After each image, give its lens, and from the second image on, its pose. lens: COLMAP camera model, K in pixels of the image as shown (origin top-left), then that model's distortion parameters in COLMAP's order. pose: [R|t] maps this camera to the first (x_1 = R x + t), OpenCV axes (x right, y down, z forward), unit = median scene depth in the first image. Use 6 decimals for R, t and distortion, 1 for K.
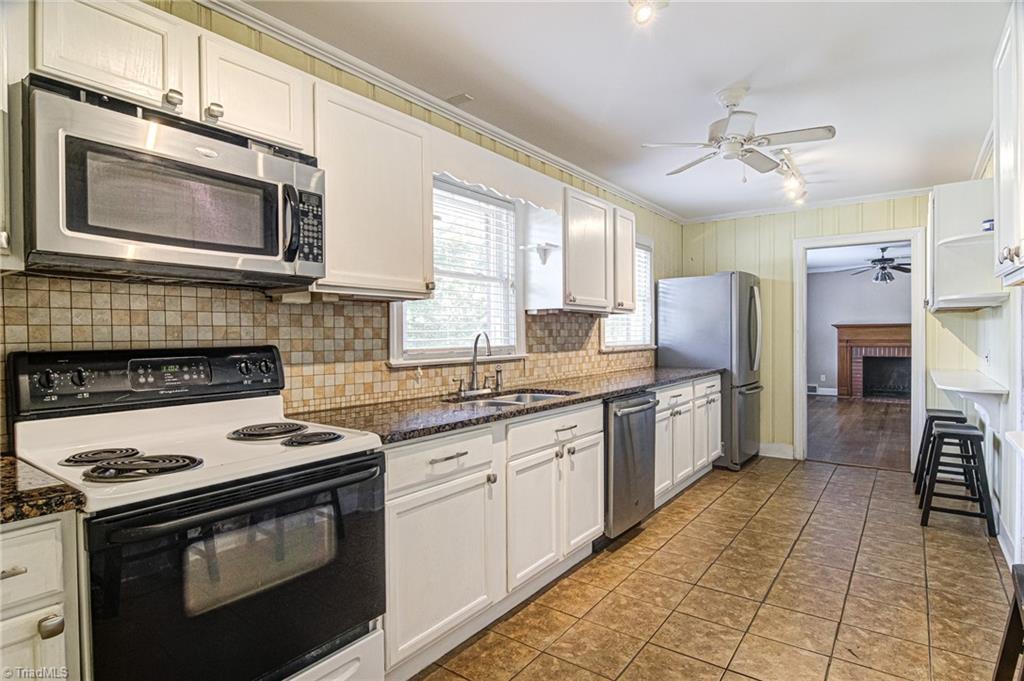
lens RADIAL K [[552.1, 0, 515.0], [0, 552.1, 342.6], [0, 0, 1]] dist [0.005418, -0.007928]
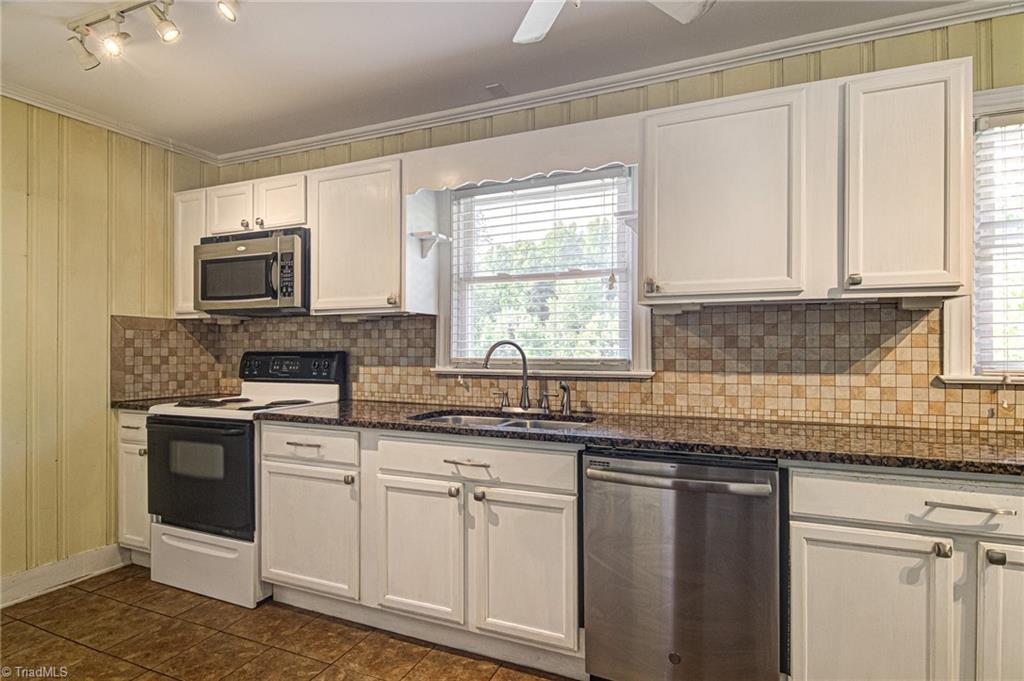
lens RADIAL K [[552.1, 0, 506.7], [0, 552.1, 345.5], [0, 0, 1]] dist [0.005418, -0.007928]
pose [[0.195973, 0.004244, -0.980600, 0.639327], [-0.014041, 0.999900, 0.001521, -0.011079], [0.980509, 0.013470, 0.196013, 0.654988]]
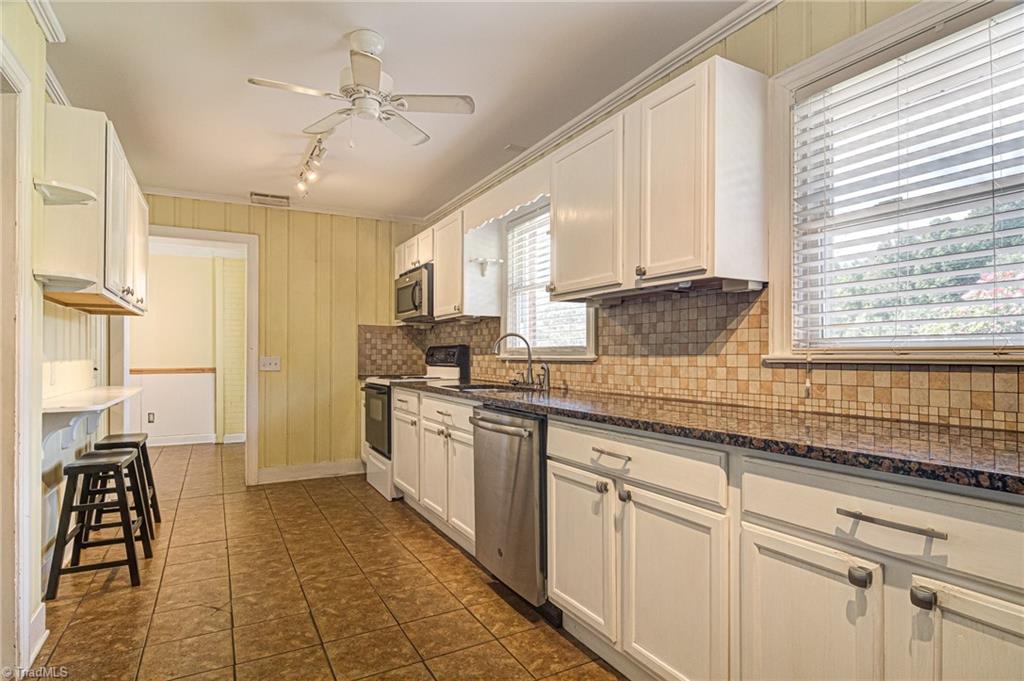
lens RADIAL K [[552.1, 0, 497.3], [0, 552.1, 346.2], [0, 0, 1]] dist [0.005418, -0.007928]
pose [[-0.461976, -0.006558, -0.886868, 0.802371], [-0.009165, 0.999955, -0.002620, 0.008674], [0.886845, 0.006918, -0.462015, 1.205142]]
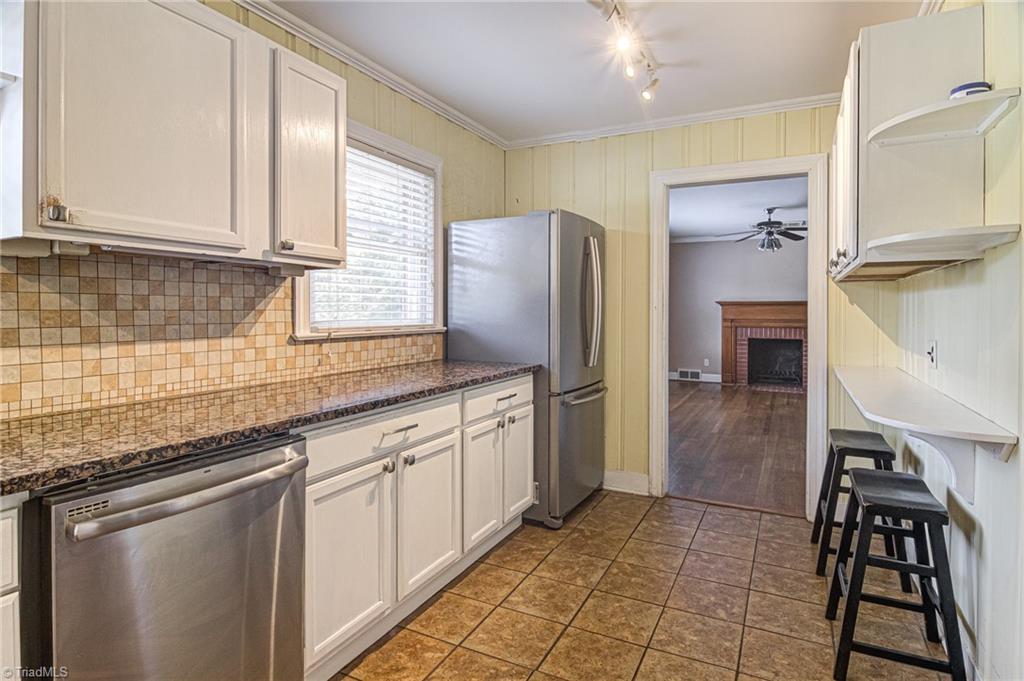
lens RADIAL K [[552.1, 0, 518.5], [0, 552.1, 313.6], [0, 0, 1]] dist [0.005418, -0.007928]
pose [[0.986736, 0.010317, 0.162003, 0.336845], [-0.008834, 0.999912, -0.009874, -0.006412], [-0.162091, 0.008312, 0.986741, 0.510749]]
